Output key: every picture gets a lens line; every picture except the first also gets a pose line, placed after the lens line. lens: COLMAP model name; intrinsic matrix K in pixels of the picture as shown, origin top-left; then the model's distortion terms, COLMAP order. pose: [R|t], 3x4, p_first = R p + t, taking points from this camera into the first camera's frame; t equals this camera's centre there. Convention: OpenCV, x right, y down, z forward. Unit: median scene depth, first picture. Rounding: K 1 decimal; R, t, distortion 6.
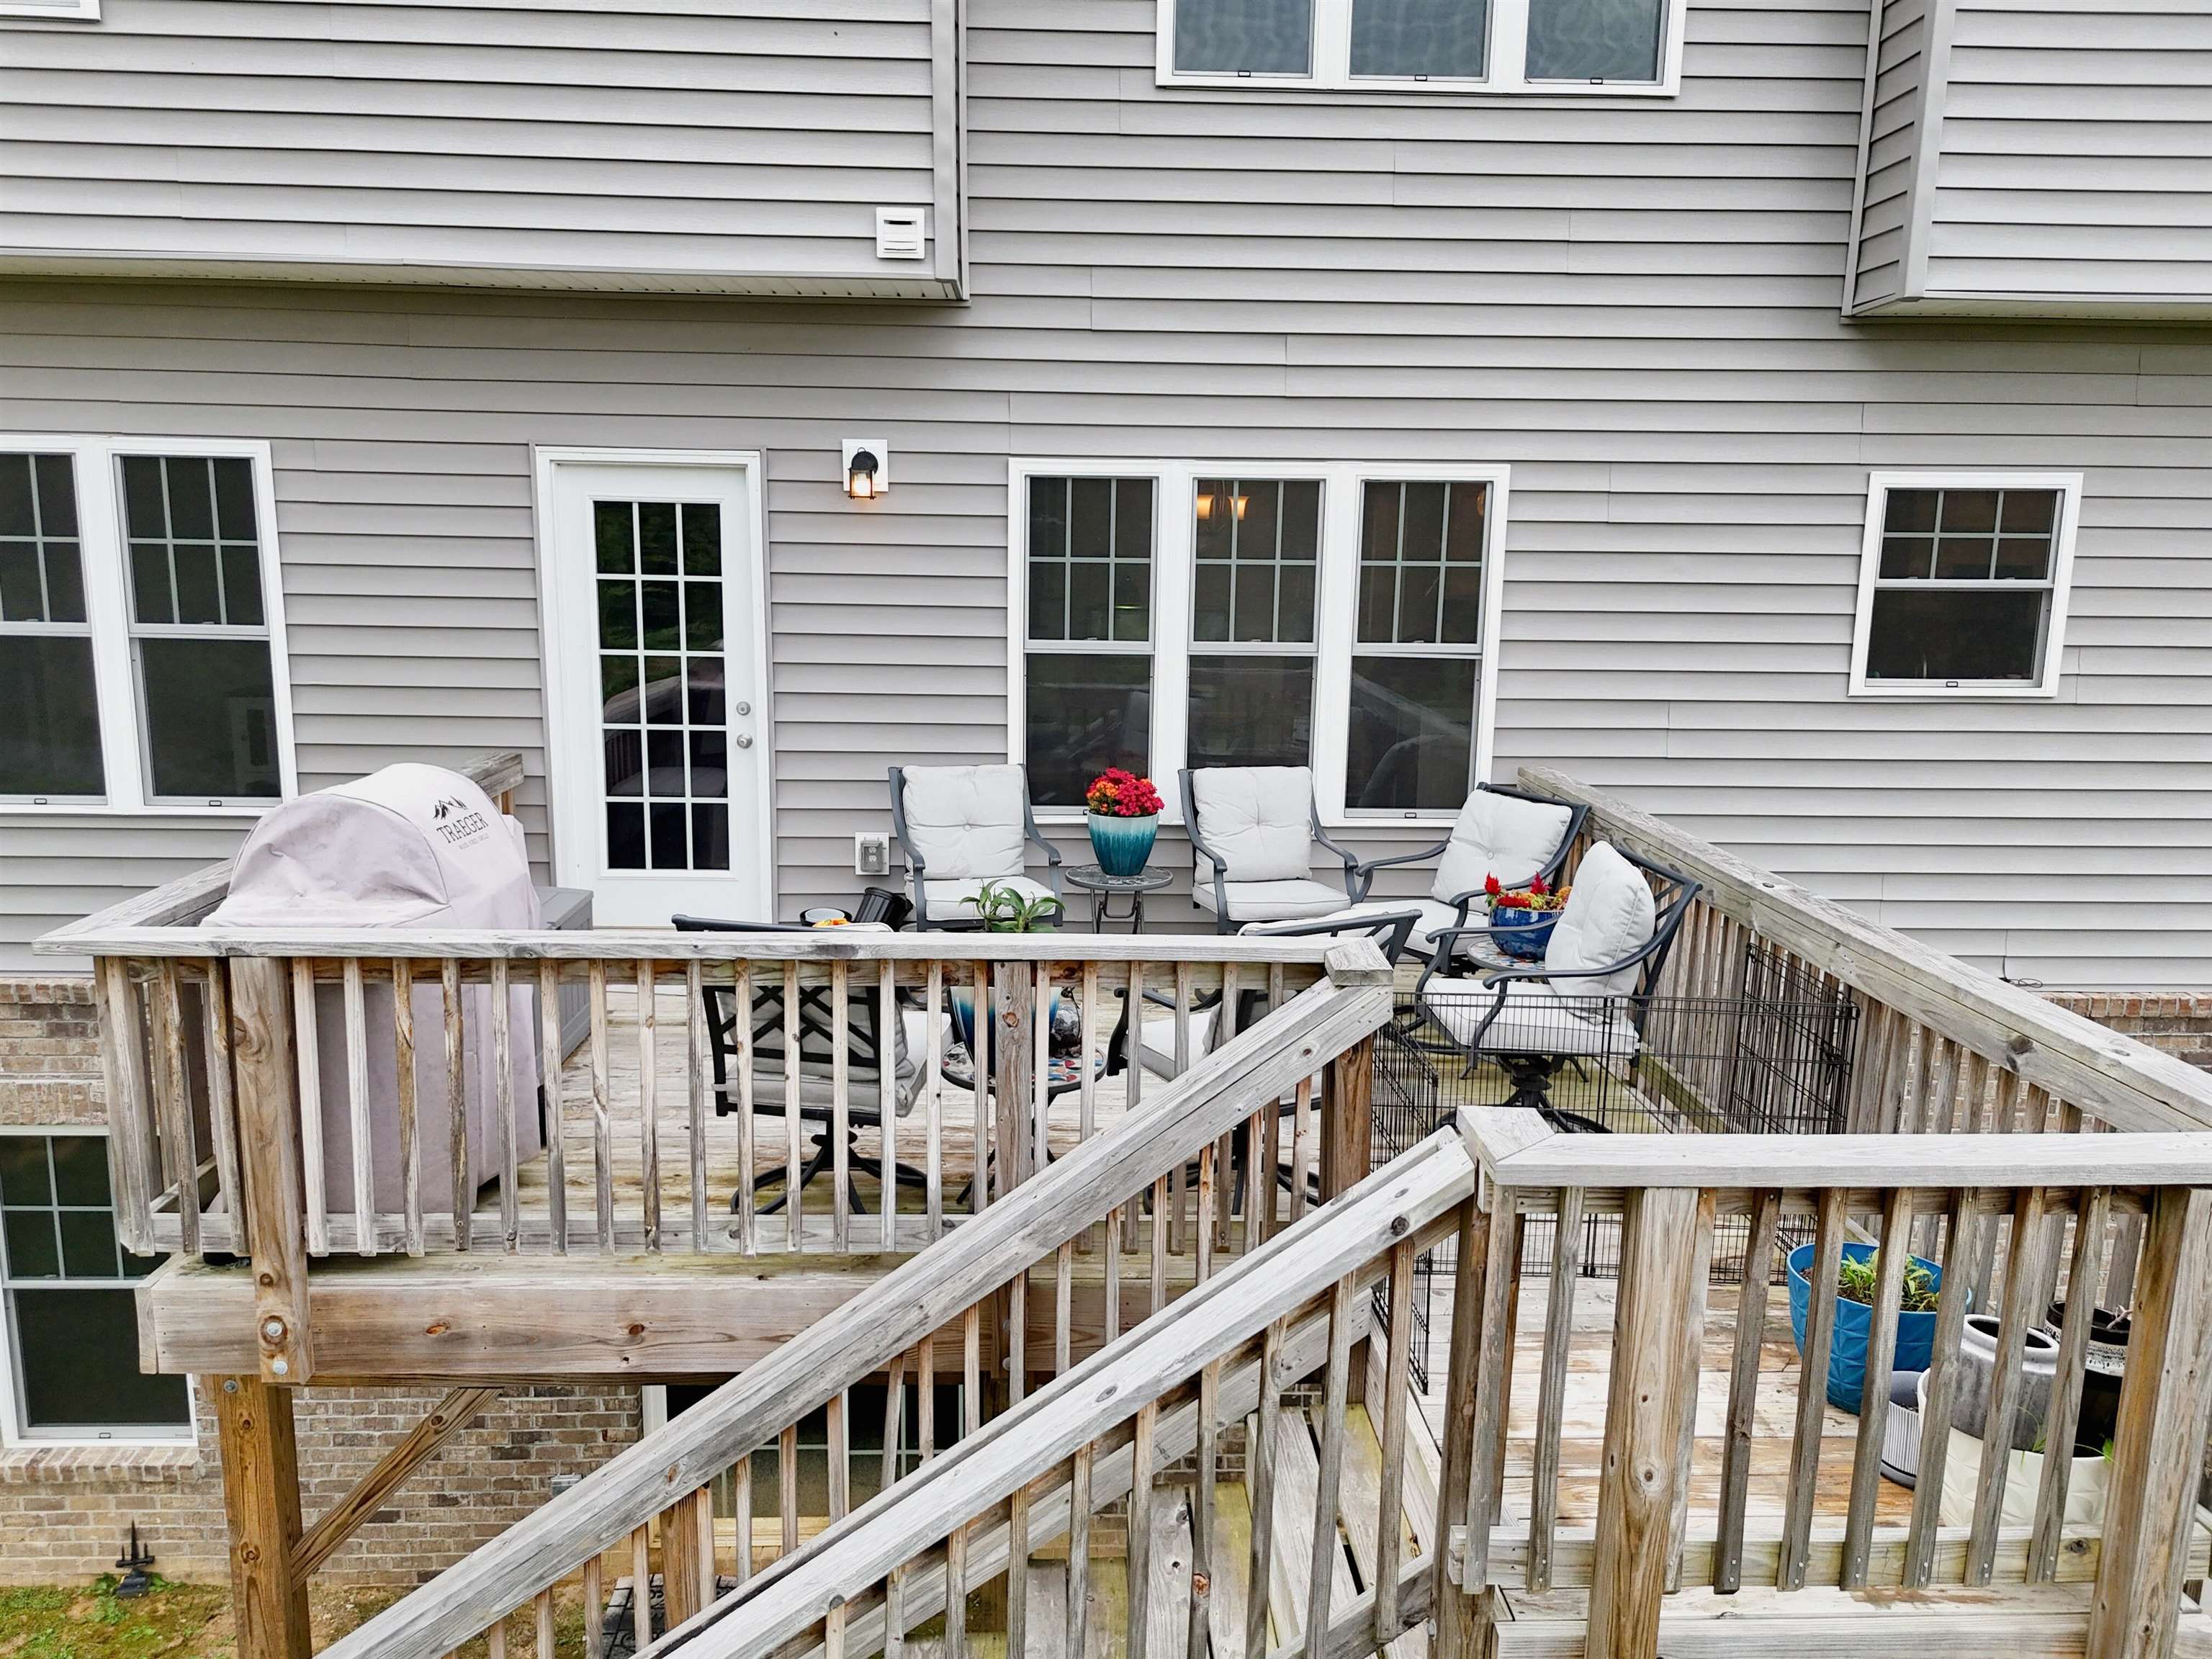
lens RADIAL K [[1637.2, 0, 1108.6], [0, 1637.2, 833.4], [0, 0, 1]] dist [0.055472, -0.046805]
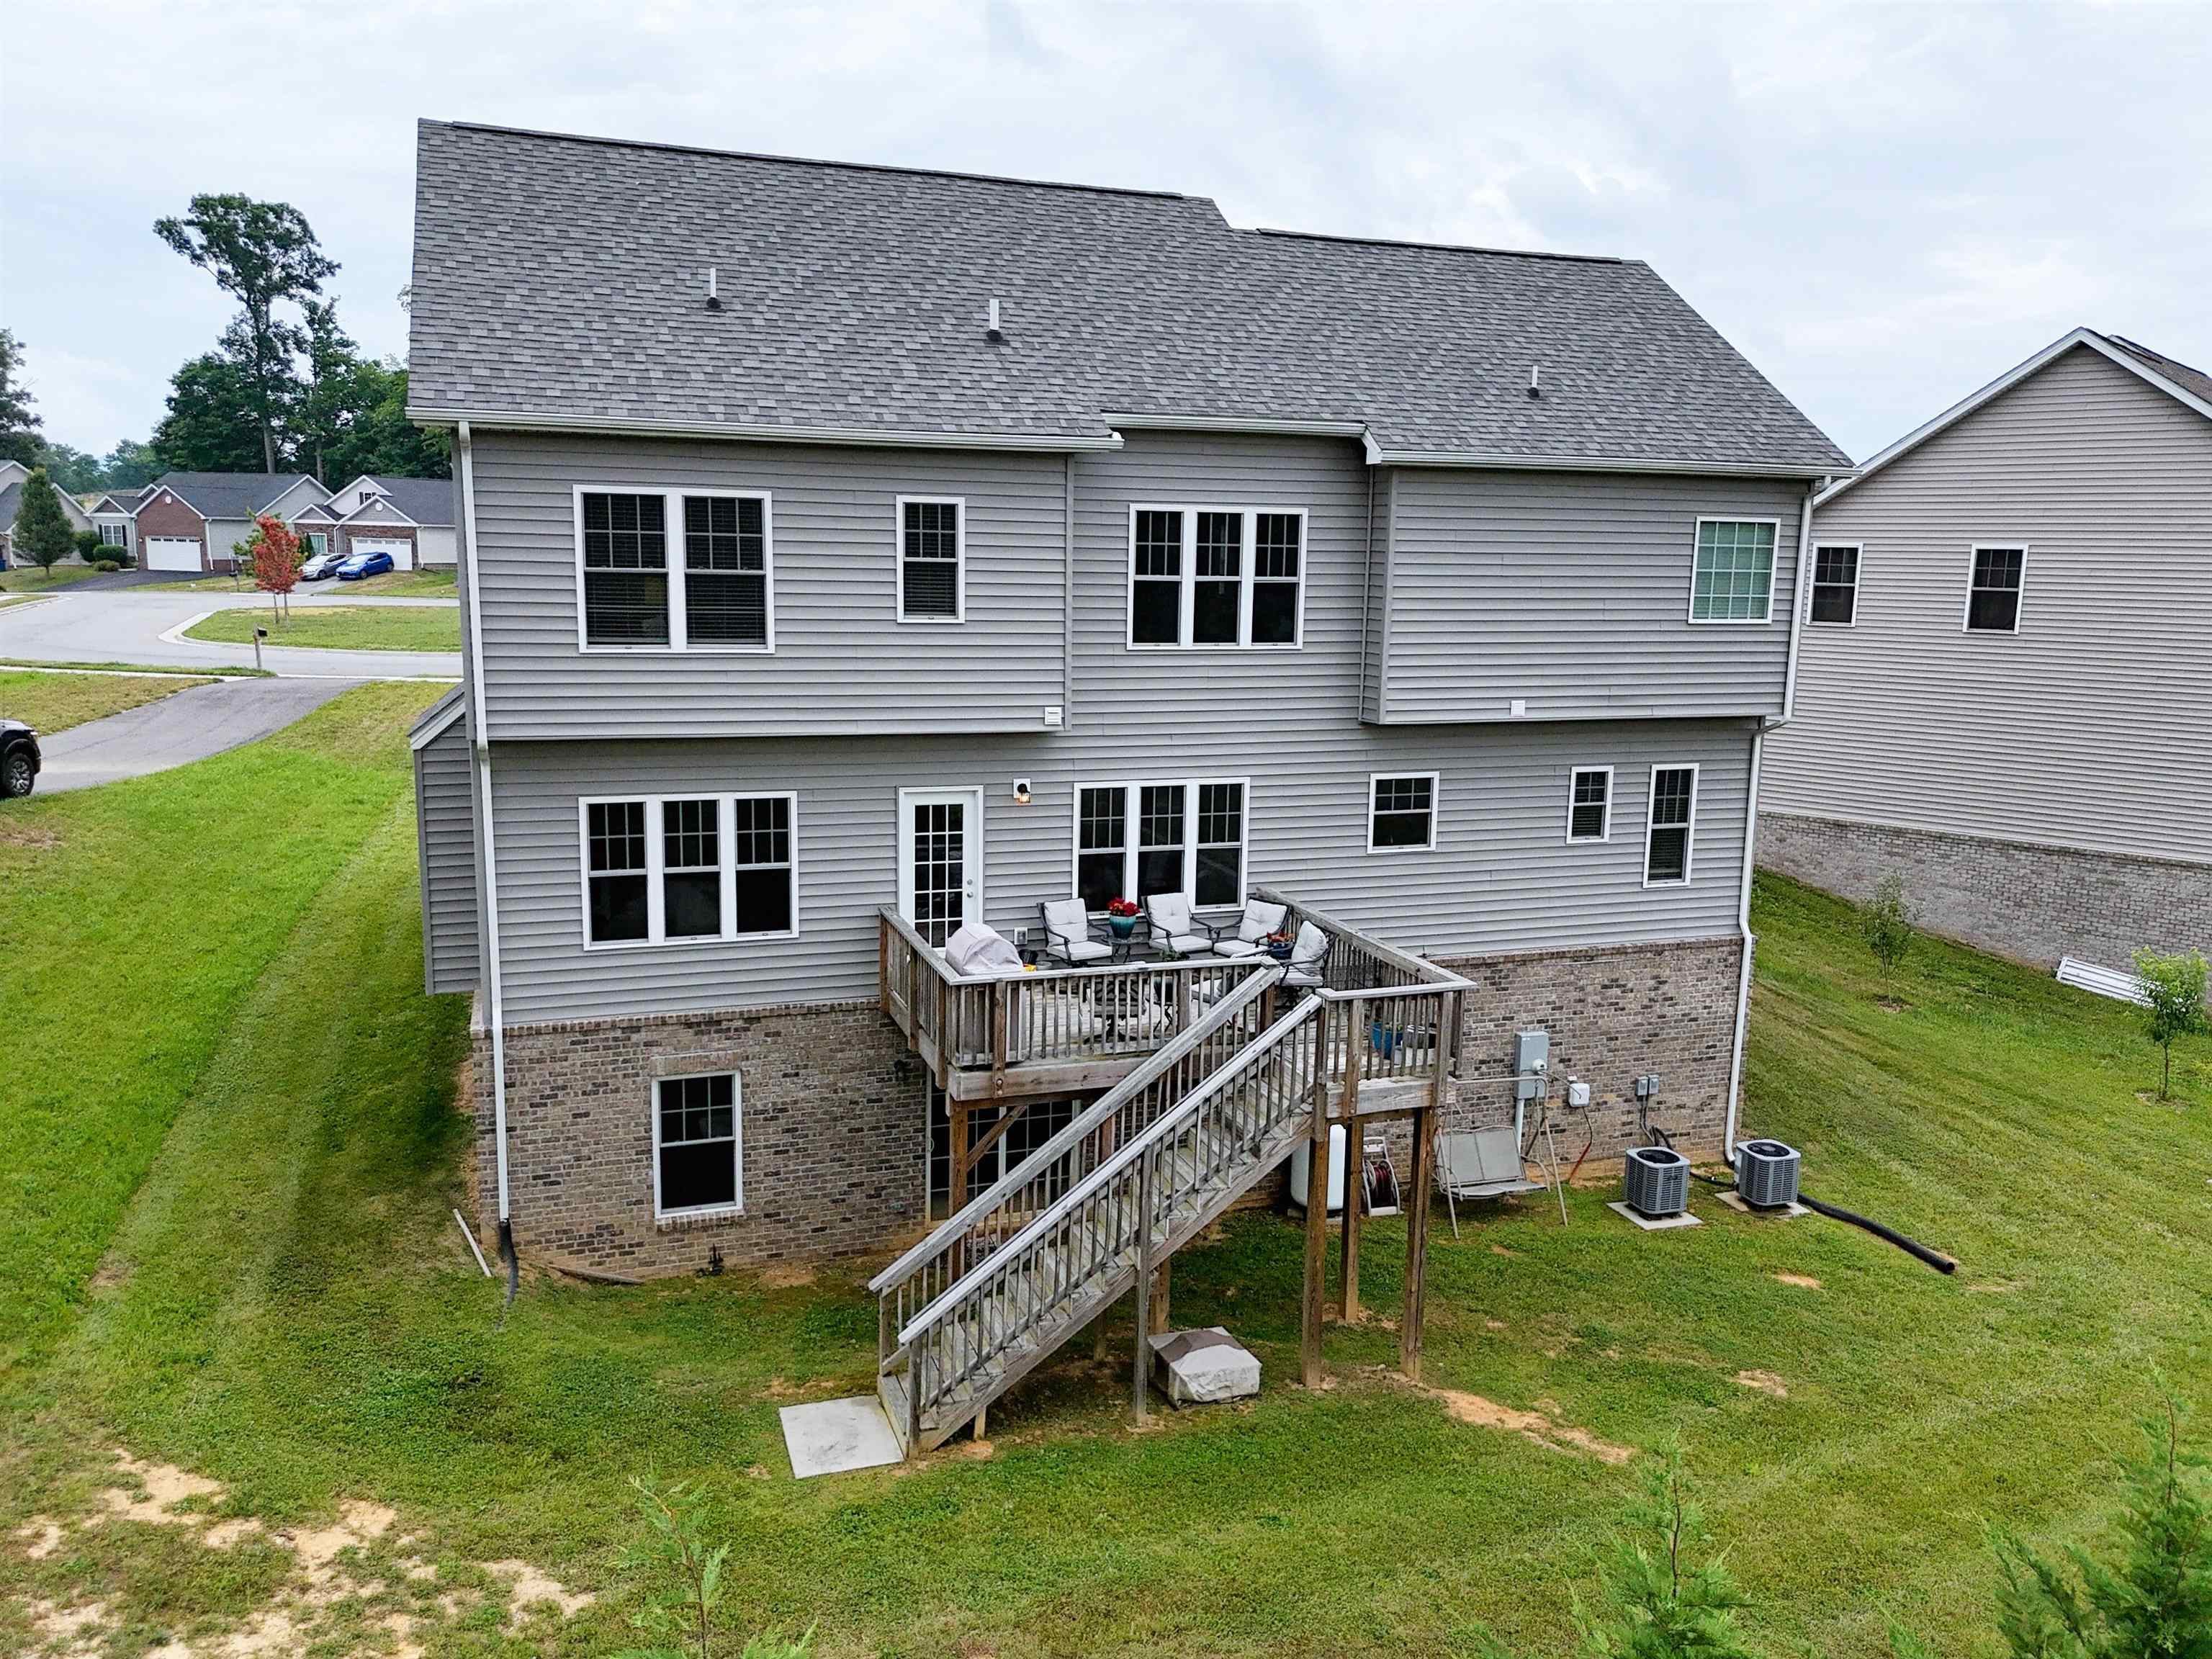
lens RADIAL K [[1637.2, 0, 1140.6], [0, 1637.2, 818.0], [0, 0, 1]] dist [0.055472, -0.046805]
pose [[0.952473, -0.045858, 0.301151, -0.740846], [0.051344, 0.998628, -0.010322, -0.137841], [-0.300265, 0.025294, 0.953520, -1.508200]]
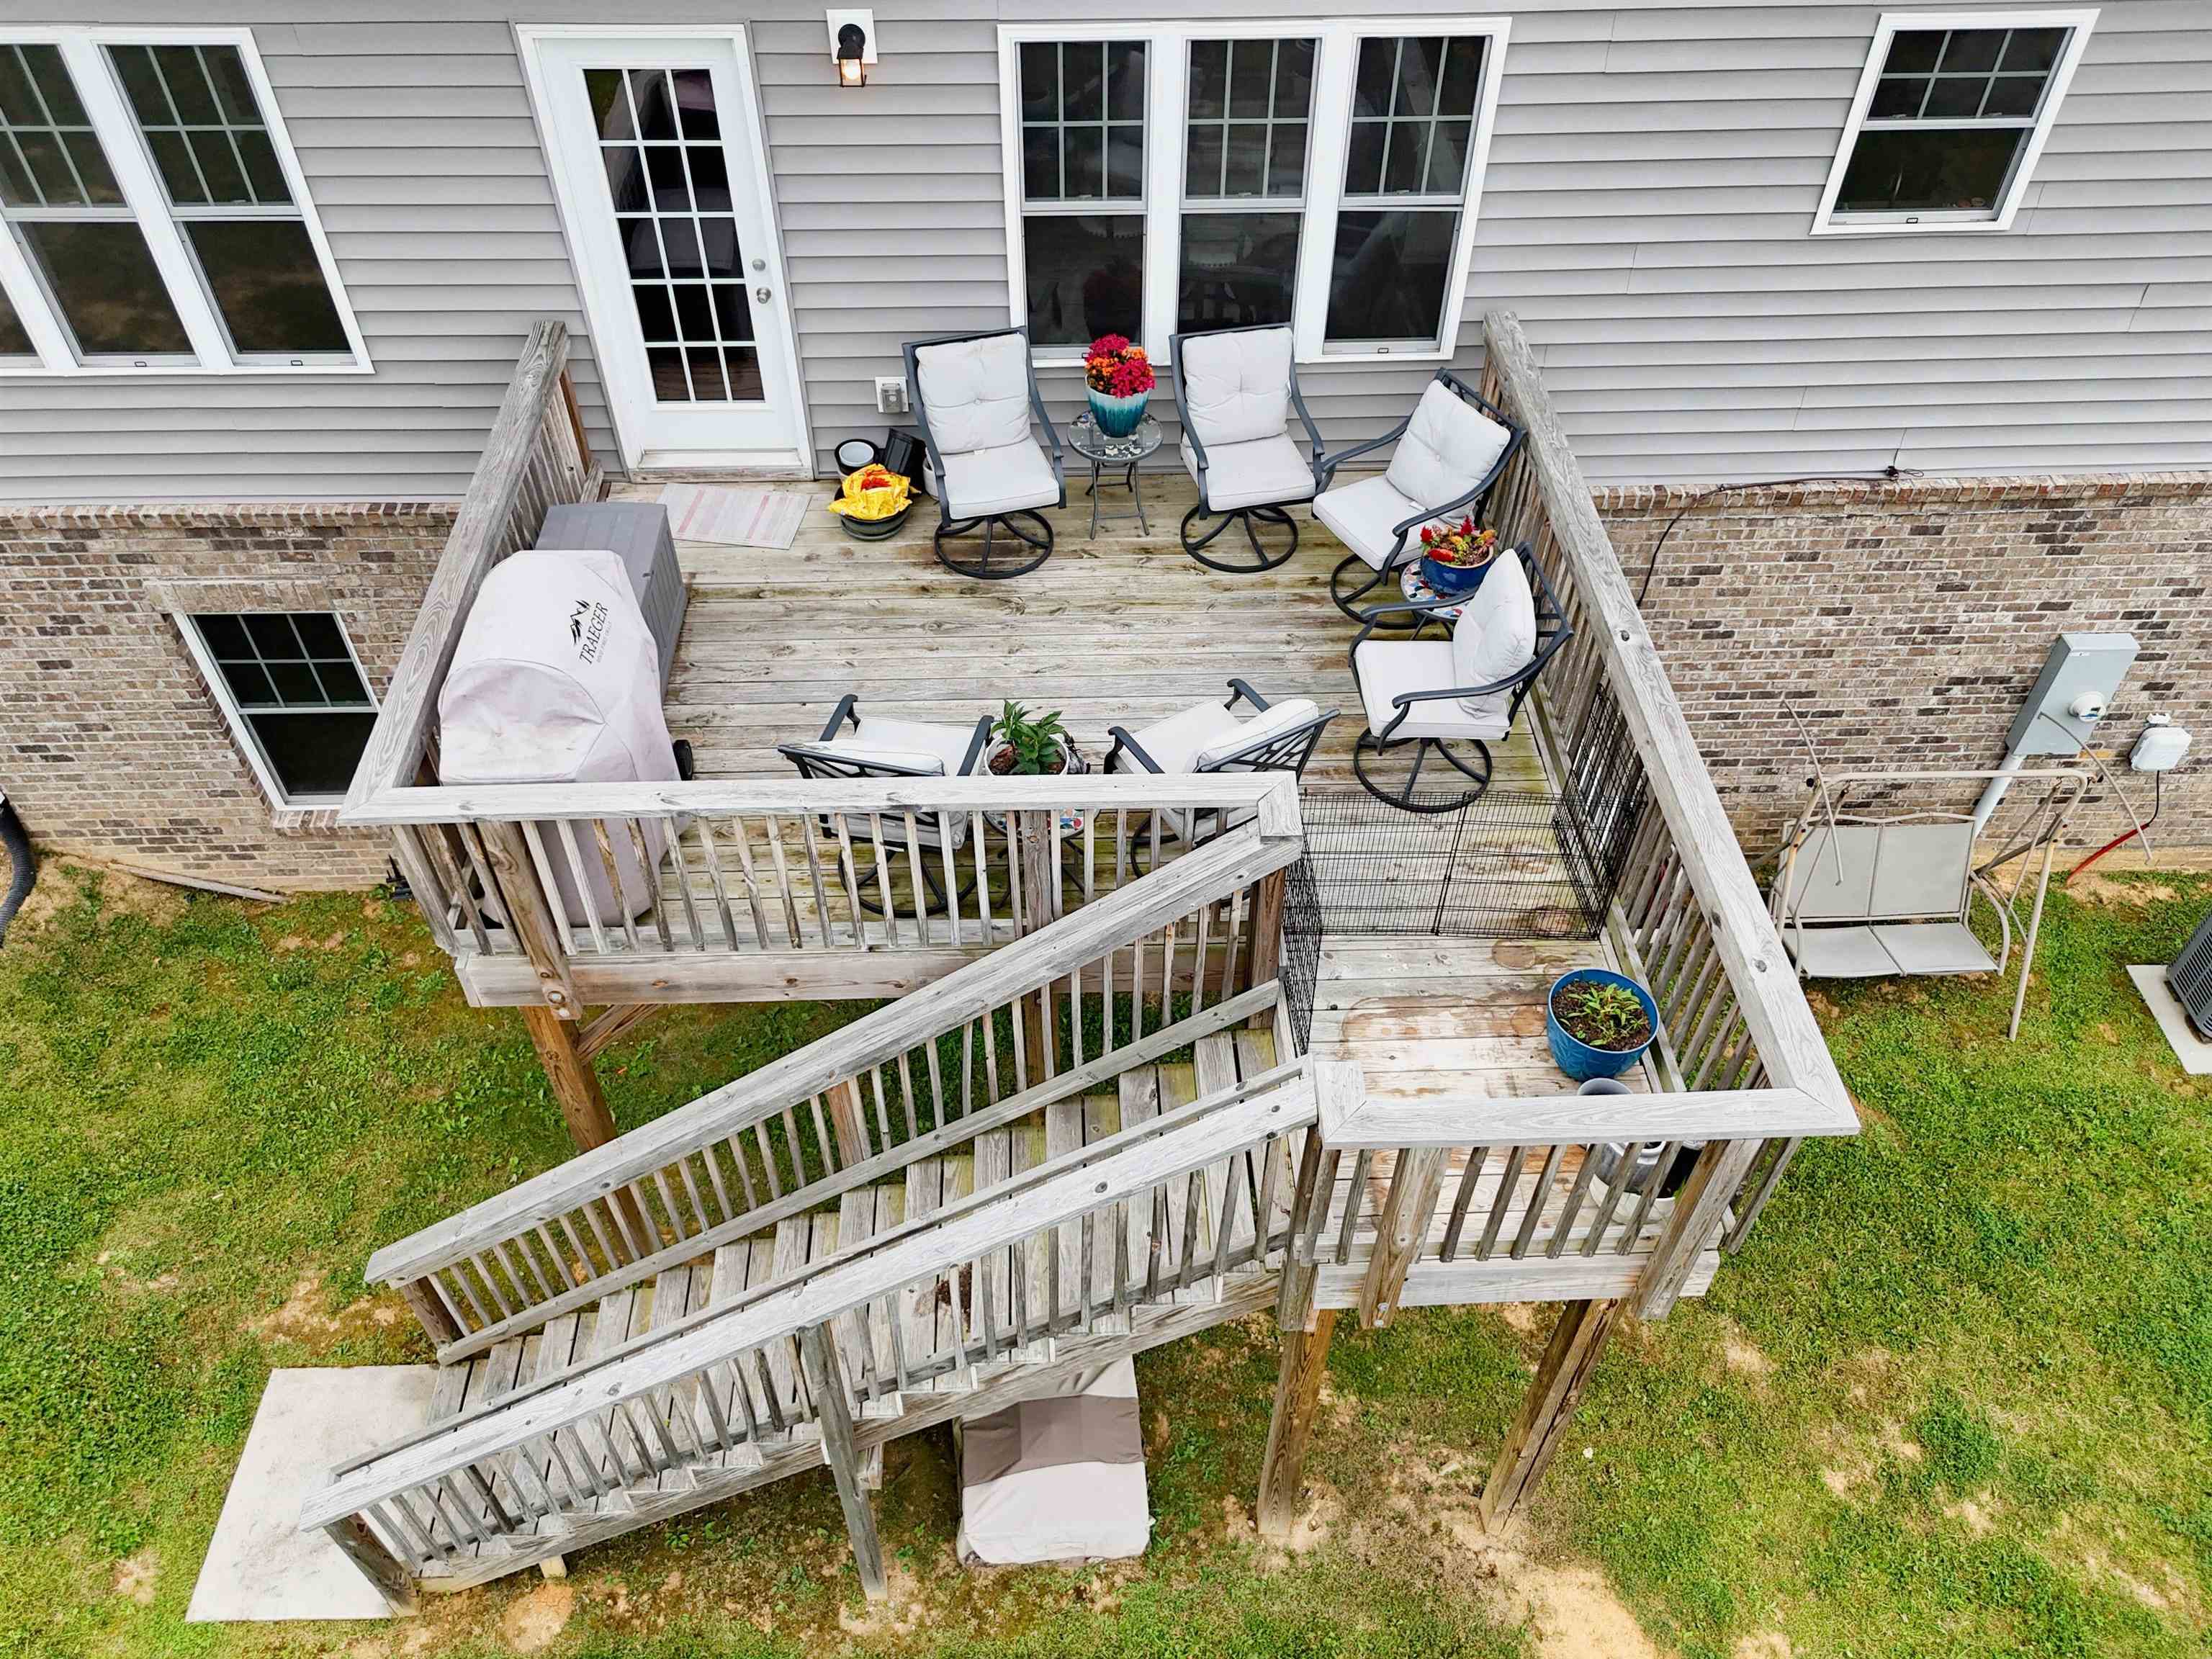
lens RADIAL K [[1637.2, 0, 1106.3], [0, 1637.2, 825.1], [0, 0, 1]] dist [0.055472, -0.046805]
pose [[0.999895, -0.008129, -0.012004, 0.011690], [0.013608, 0.811748, 0.583849, -0.410048], [0.004998, -0.583951, 0.811773, -0.075859]]
